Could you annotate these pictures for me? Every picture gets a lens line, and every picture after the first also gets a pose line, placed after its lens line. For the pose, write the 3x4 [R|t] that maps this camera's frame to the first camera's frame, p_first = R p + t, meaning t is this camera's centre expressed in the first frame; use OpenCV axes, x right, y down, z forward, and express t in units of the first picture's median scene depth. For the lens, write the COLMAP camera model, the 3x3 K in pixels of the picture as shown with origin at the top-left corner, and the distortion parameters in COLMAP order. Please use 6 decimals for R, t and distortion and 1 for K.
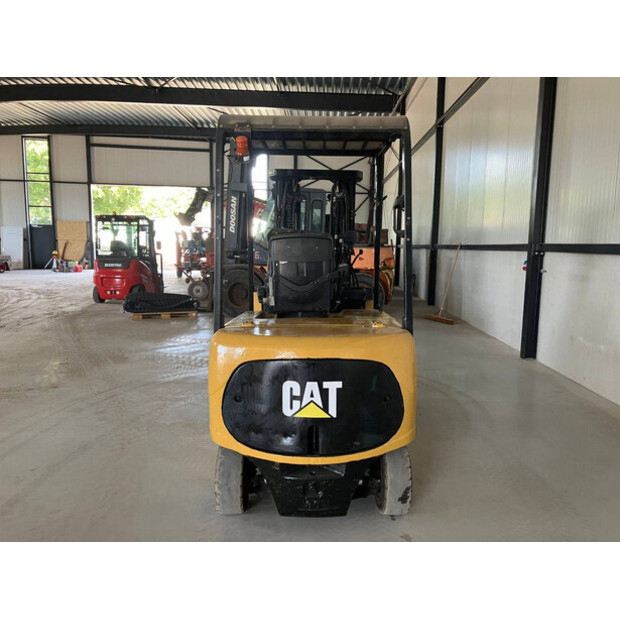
lens RADIAL K [[512.9, 0, 316.5], [0, 512.9, 309.6], [0, 0, 1]] dist [-0.001018, 0.000751]
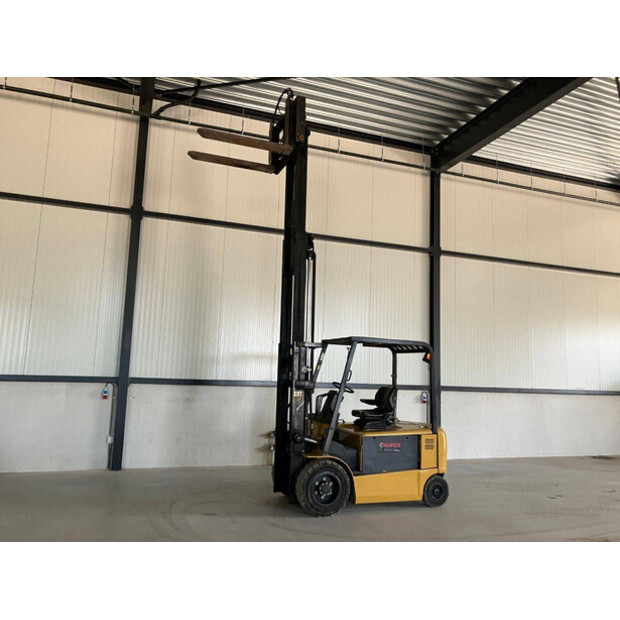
lens RADIAL K [[525.0, 0, 309.4], [0, 525.0, 299.8], [0, 0, 1]] dist [0.016141, 0.003209]
pose [[-0.365967, 0.103901, 0.924810, -2.483660], [0.075823, 0.993773, -0.081644, -0.440850], [-0.927534, 0.040243, -0.371566, 2.595086]]
